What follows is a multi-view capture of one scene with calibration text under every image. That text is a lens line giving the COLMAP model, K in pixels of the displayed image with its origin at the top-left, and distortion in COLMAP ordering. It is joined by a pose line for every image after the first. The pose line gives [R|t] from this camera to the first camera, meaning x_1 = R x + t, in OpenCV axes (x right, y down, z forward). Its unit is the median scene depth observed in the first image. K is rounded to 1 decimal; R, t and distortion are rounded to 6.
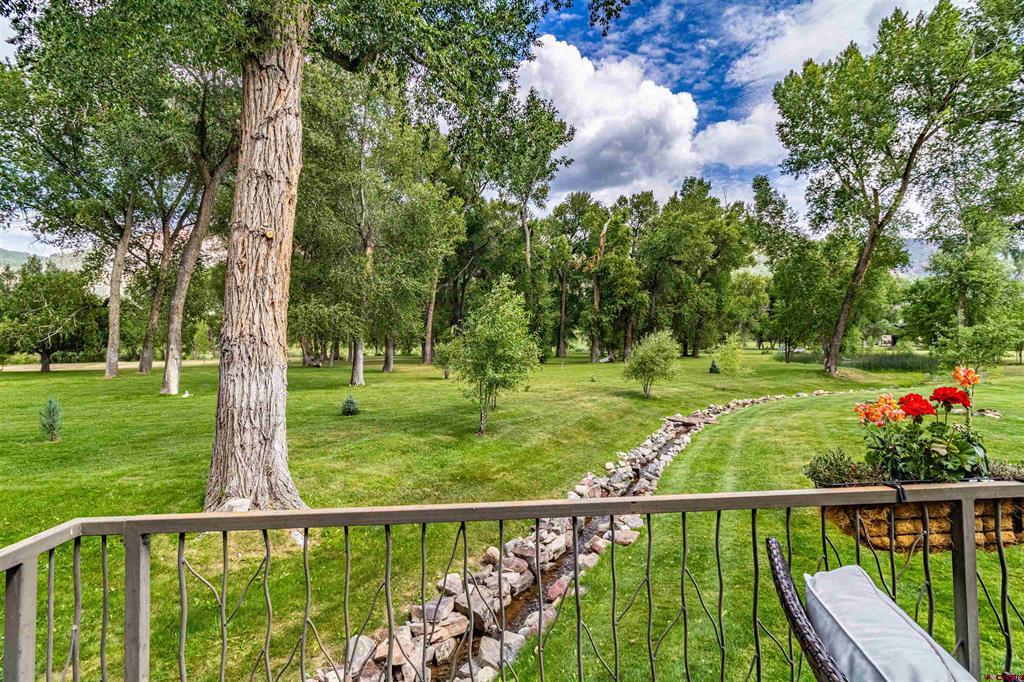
lens RADIAL K [[472.3, 0, 515.6], [0, 472.3, 335.0], [0, 0, 1]] dist [0.000828, 0.001694]
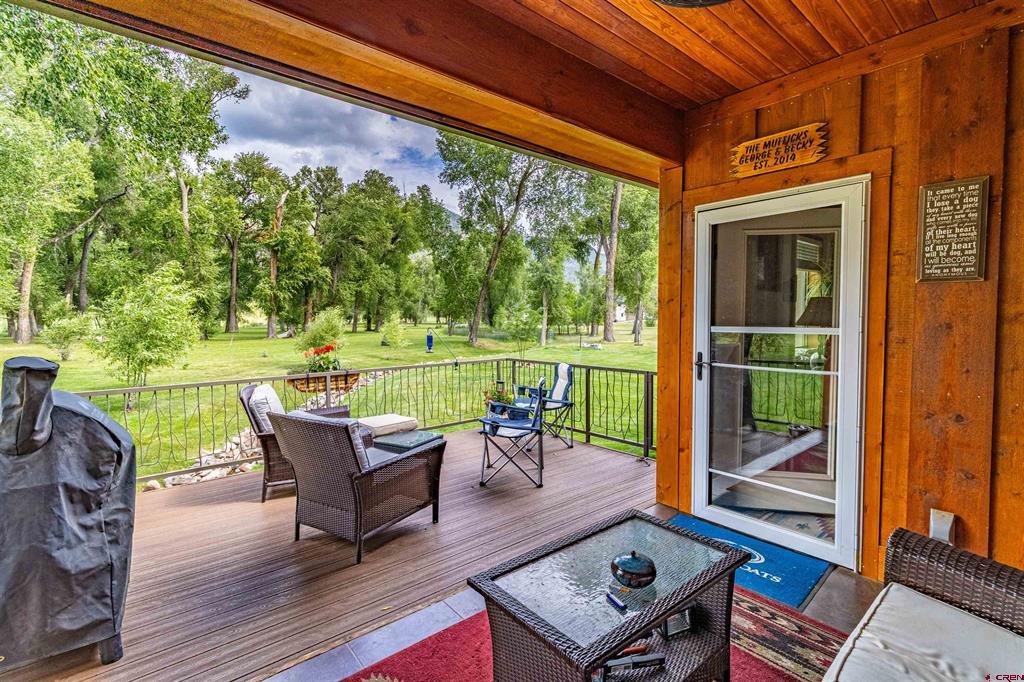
lens RADIAL K [[472.3, 0, 520.6], [0, 472.3, 332.8], [0, 0, 1]] dist [0.000828, 0.001694]
pose [[0.801869, -0.008308, 0.597443, -0.001263], [-0.021774, 0.998833, 0.043114, -0.006491], [-0.597104, -0.047581, 0.800752, -0.103572]]
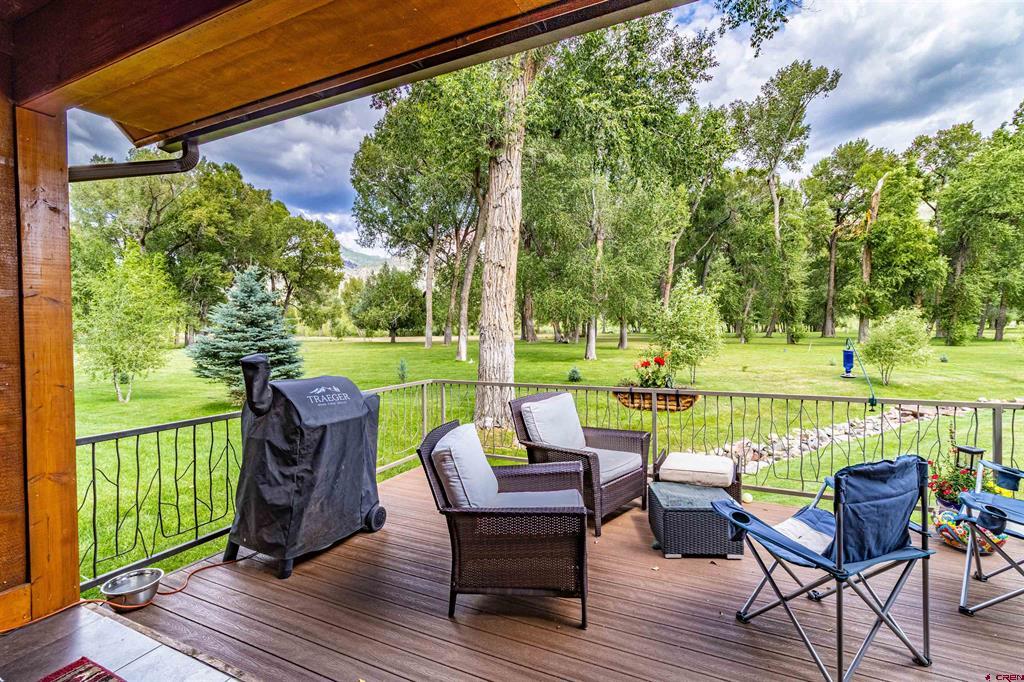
lens RADIAL K [[472.3, 0, 517.2], [0, 472.3, 338.6], [0, 0, 1]] dist [0.000828, 0.001694]
pose [[0.868769, 0.016022, -0.494958, 0.062930], [0.011576, 0.998546, 0.052642, -0.006763], [0.495082, -0.051463, 0.867321, -0.078079]]
